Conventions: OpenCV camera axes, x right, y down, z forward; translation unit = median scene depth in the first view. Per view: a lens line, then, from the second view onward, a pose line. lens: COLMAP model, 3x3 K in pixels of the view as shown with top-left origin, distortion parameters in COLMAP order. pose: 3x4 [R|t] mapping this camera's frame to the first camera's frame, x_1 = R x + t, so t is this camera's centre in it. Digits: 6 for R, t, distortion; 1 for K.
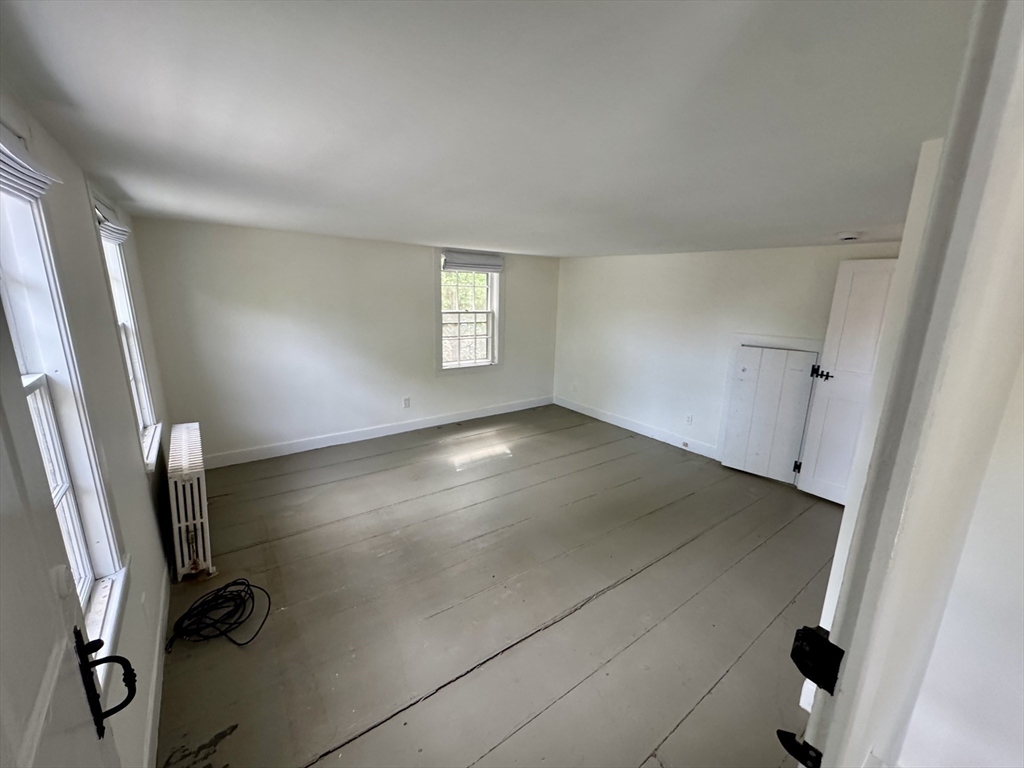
lens RADIAL K [[410.9, 0, 507.8], [0, 410.9, 386.2], [0, 0, 1]] dist [-0.004219, 0.001326]
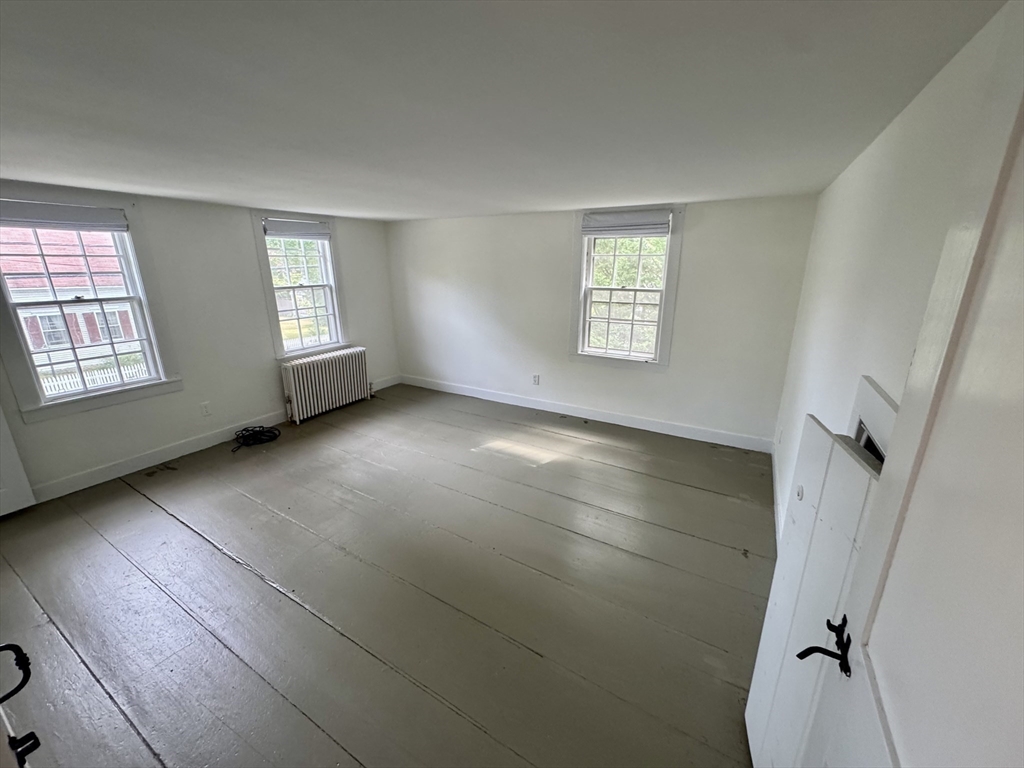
lens RADIAL K [[410.9, 0, 505.6], [0, 410.9, 385.1], [0, 0, 1]] dist [-0.004219, 0.001326]
pose [[0.373733, 0.241075, -0.895660, 0.729715], [-0.188281, 0.965247, 0.181241, -0.133802], [0.908226, 0.100900, 0.406135, 0.642160]]
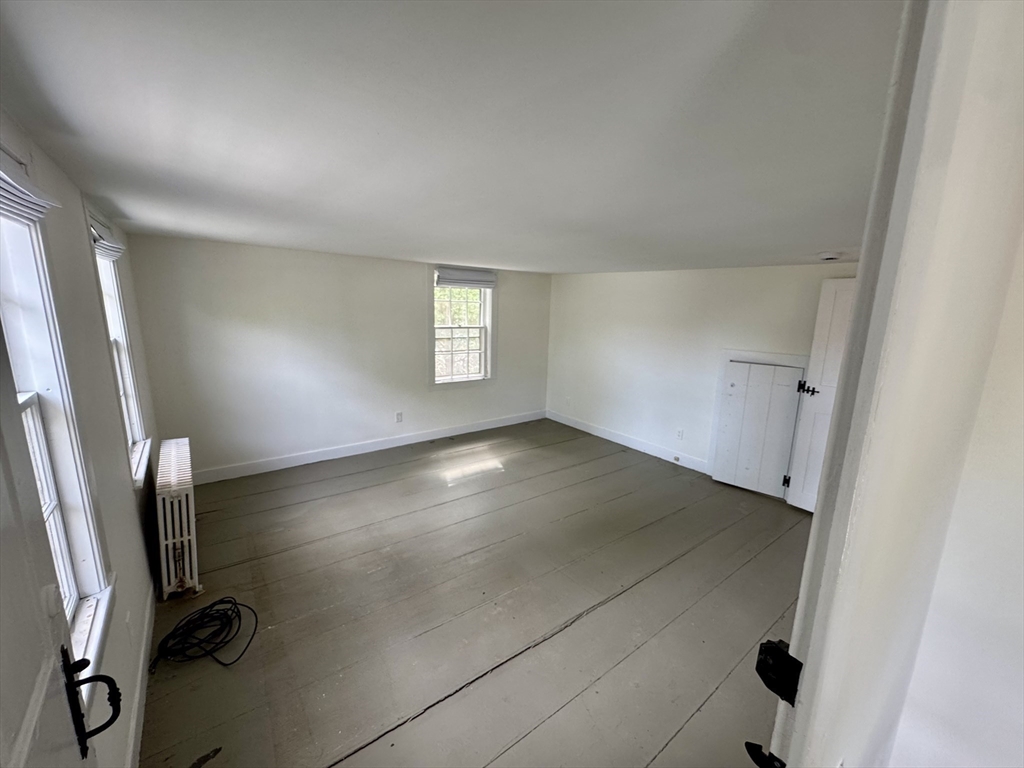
lens RADIAL K [[410.9, 0, 506.8], [0, 410.9, 386.8], [0, 0, 1]] dist [-0.004219, 0.001326]
pose [[0.999919, 0.000617, 0.012722, 0.004168], [-0.000213, 0.999496, -0.031732, -0.002855], [-0.012735, 0.031727, 0.999415, -0.006070]]
